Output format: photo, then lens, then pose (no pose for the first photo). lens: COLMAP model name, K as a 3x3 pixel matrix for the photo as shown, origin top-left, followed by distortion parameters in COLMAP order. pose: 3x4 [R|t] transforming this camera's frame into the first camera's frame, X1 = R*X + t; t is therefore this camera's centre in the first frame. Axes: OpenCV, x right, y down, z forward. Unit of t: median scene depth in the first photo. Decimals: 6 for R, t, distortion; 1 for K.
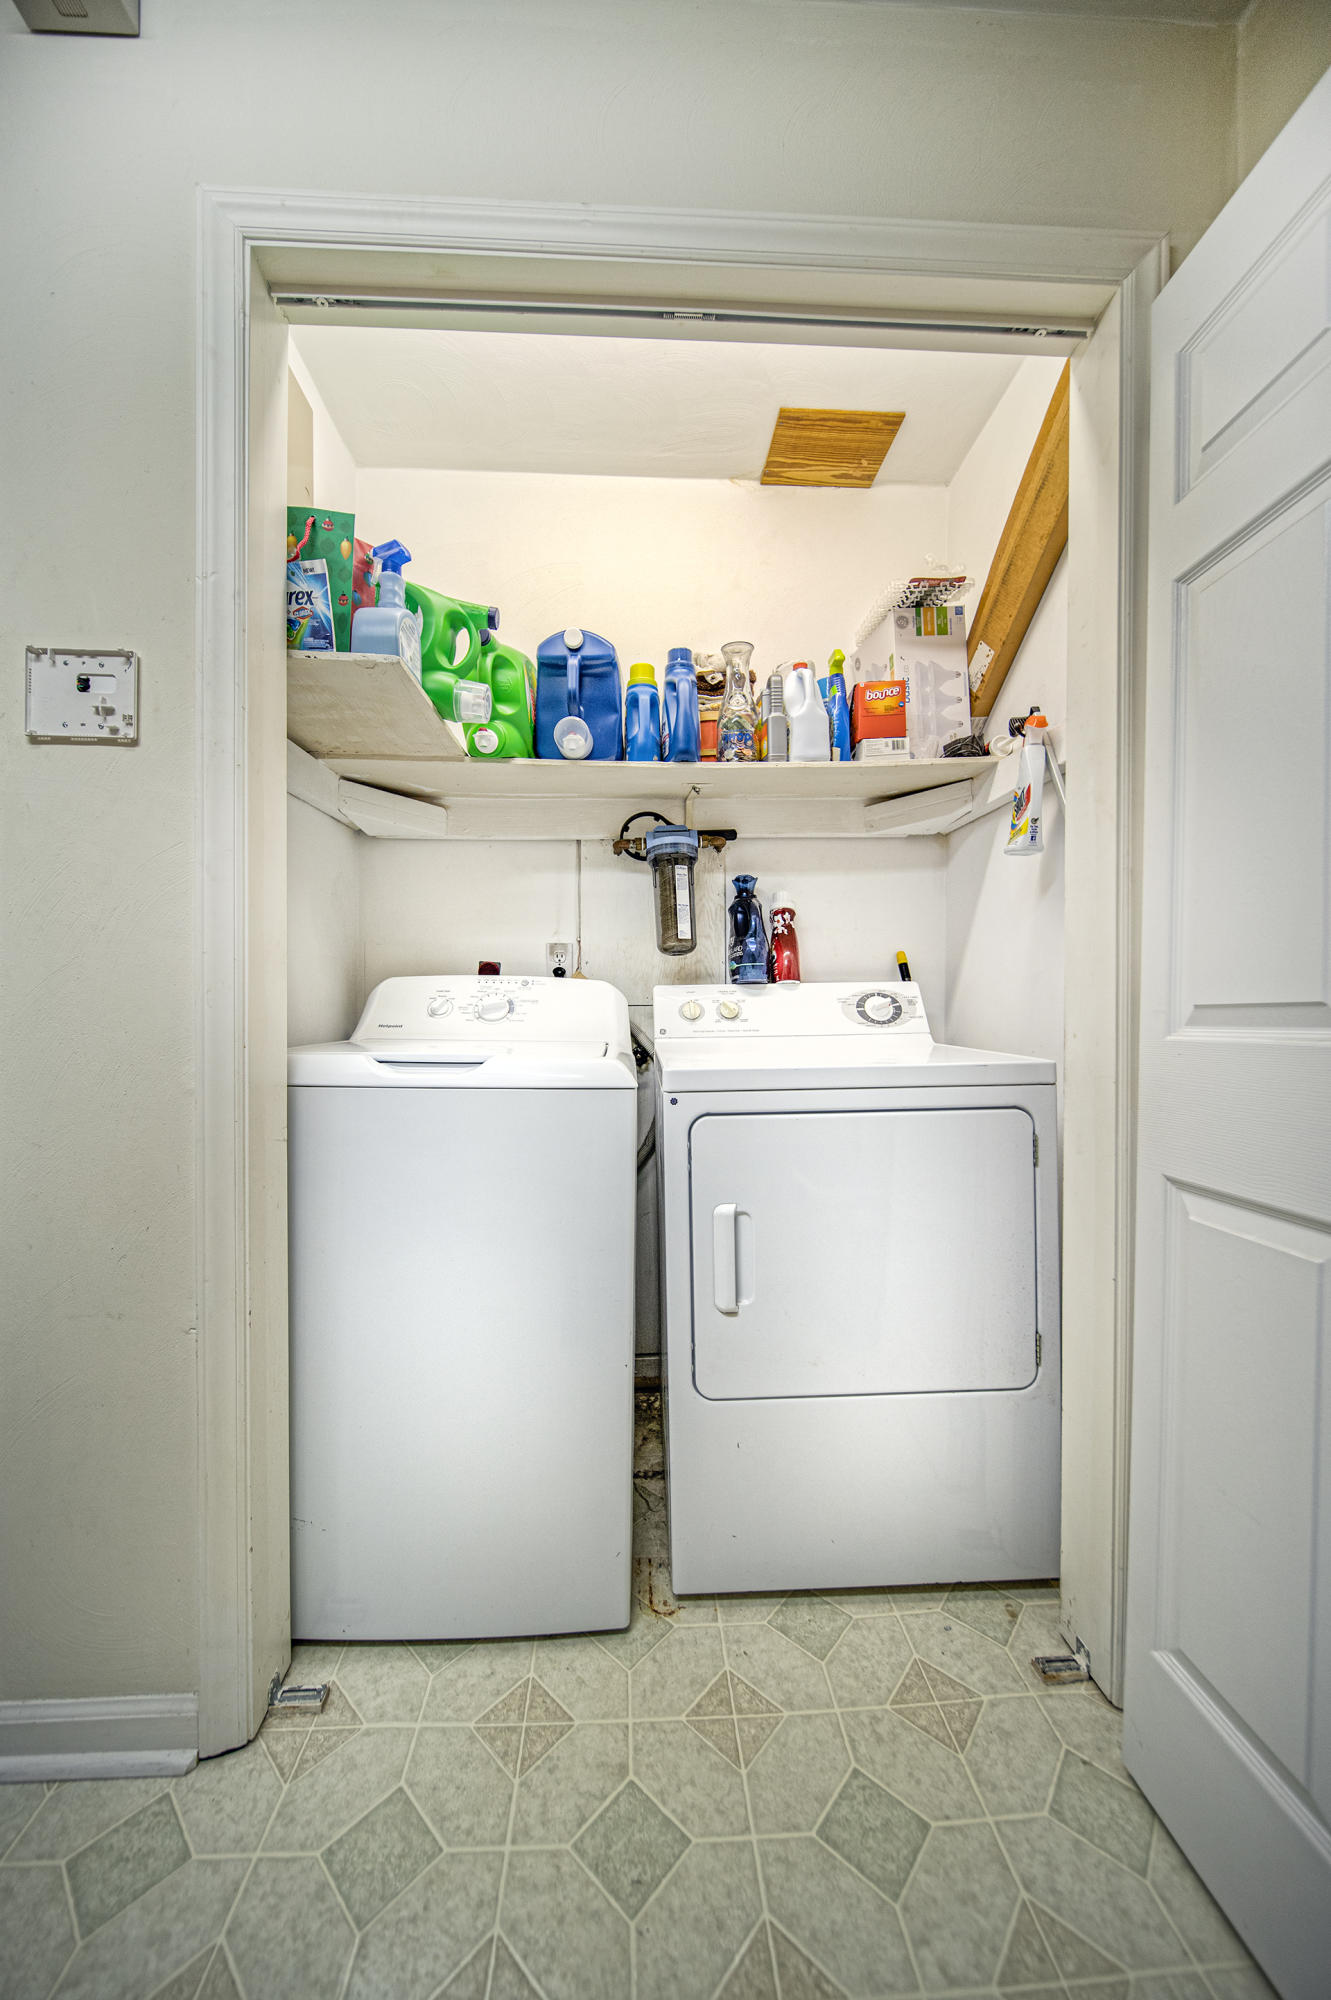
lens RADIAL K [[702.8, 0, 659.1], [0, 702.8, 1004.2], [0, 0, 1]] dist [-0.000679, -0.000033]
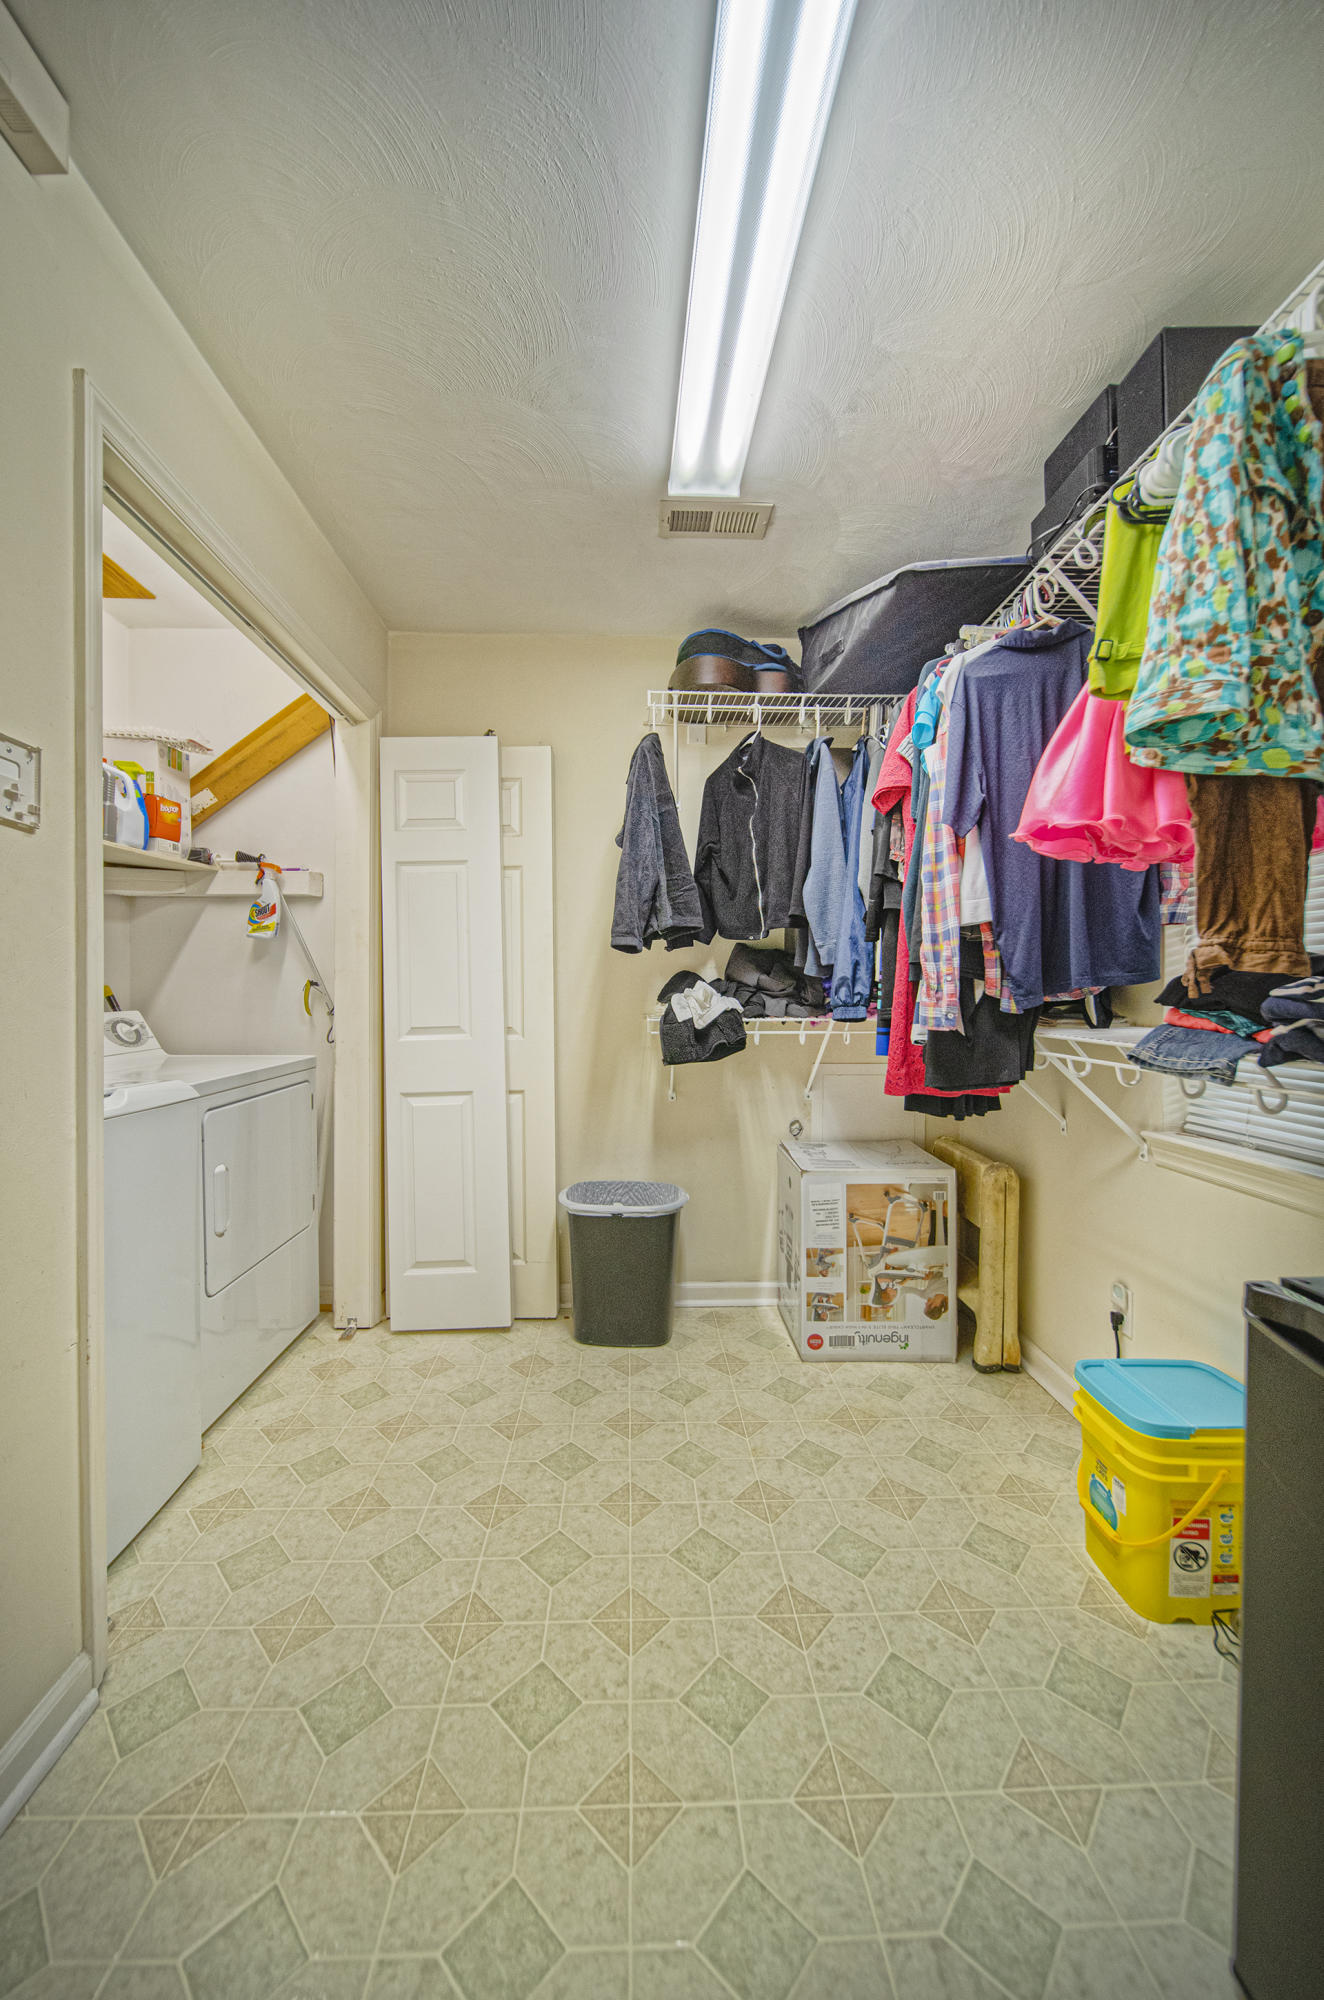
lens RADIAL K [[741.4, 0, 656.0], [0, 741.4, 998.1], [0, 0, 1]] dist [-0.000054, -0.000012]
pose [[0.009277, -0.007896, 0.999926, -1.543116], [0.003729, 0.999962, 0.007862, -0.096987], [-0.999950, 0.003656, 0.009307, 0.021104]]
